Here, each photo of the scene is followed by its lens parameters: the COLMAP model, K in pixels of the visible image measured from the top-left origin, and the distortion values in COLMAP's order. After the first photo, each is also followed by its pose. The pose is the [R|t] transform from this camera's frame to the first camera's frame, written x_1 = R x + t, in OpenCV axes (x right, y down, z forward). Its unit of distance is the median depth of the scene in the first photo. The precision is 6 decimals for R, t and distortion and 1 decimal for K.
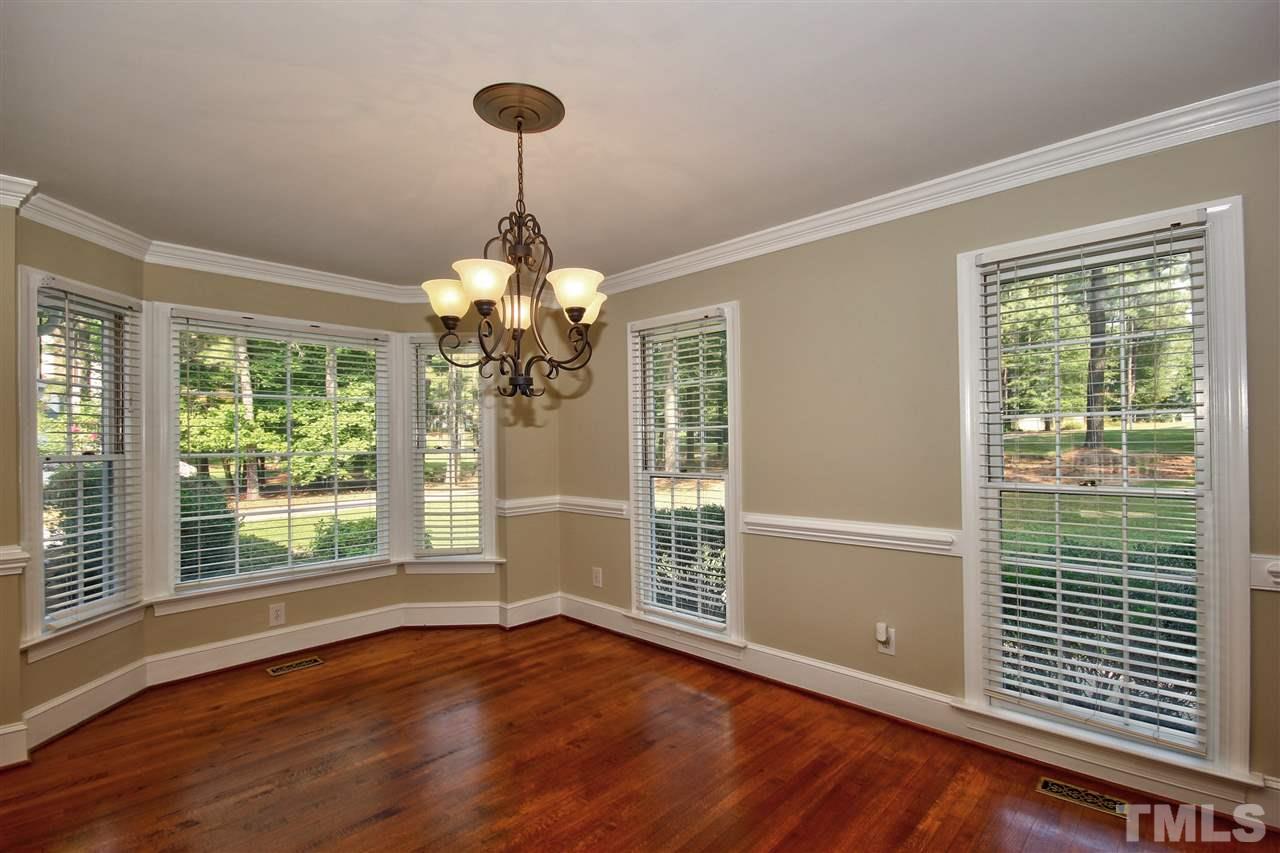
lens RADIAL K [[568.9, 0, 637.9], [0, 568.9, 435.4], [0, 0, 1]] dist [-0.002322, -0.000550]
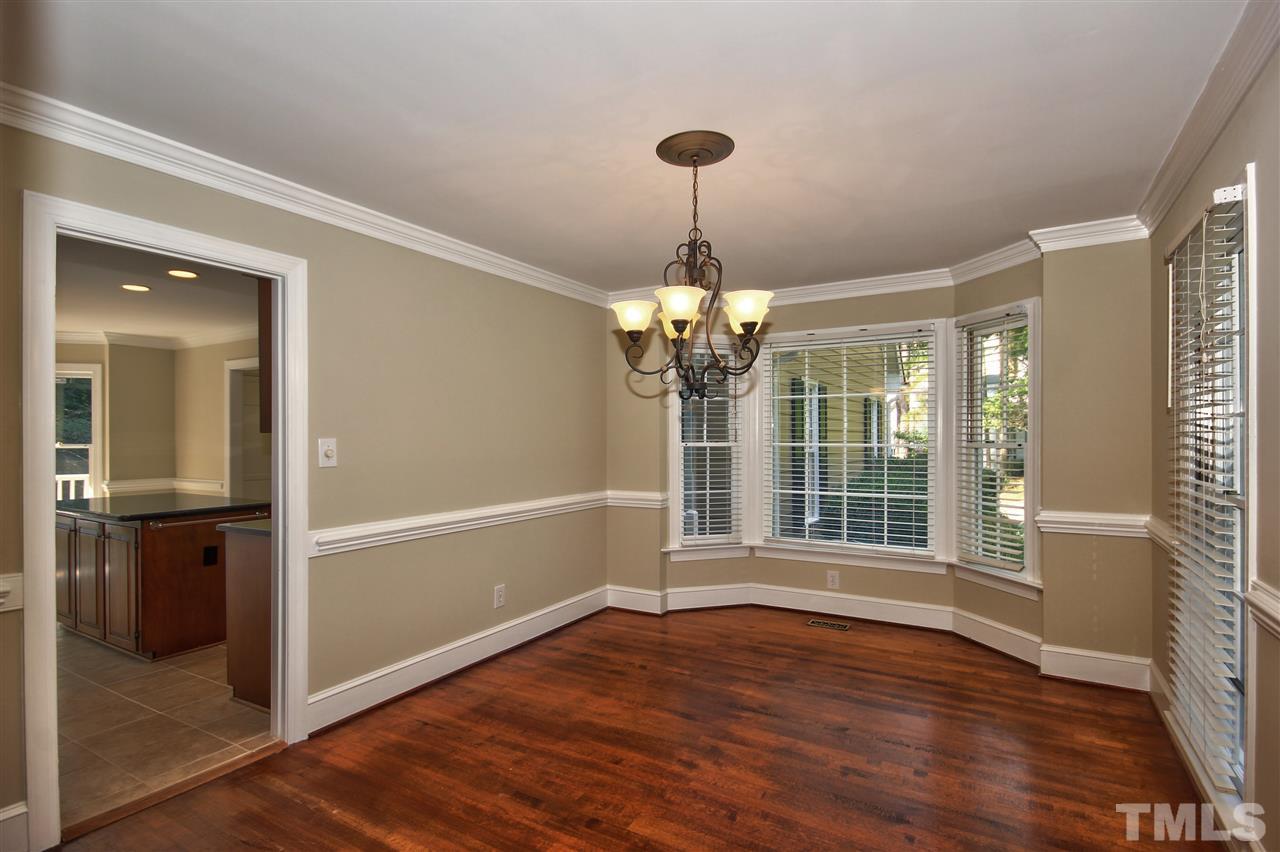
lens RADIAL K [[600.4, 0, 634.2], [0, 600.4, 424.6], [0, 0, 1]] dist [-0.003212, -0.000746]
pose [[0.256716, -0.010376, -0.966431, 0.499819], [0.012610, 0.999893, -0.007386, -0.005570], [0.966405, -0.010290, 0.256819, 0.294217]]
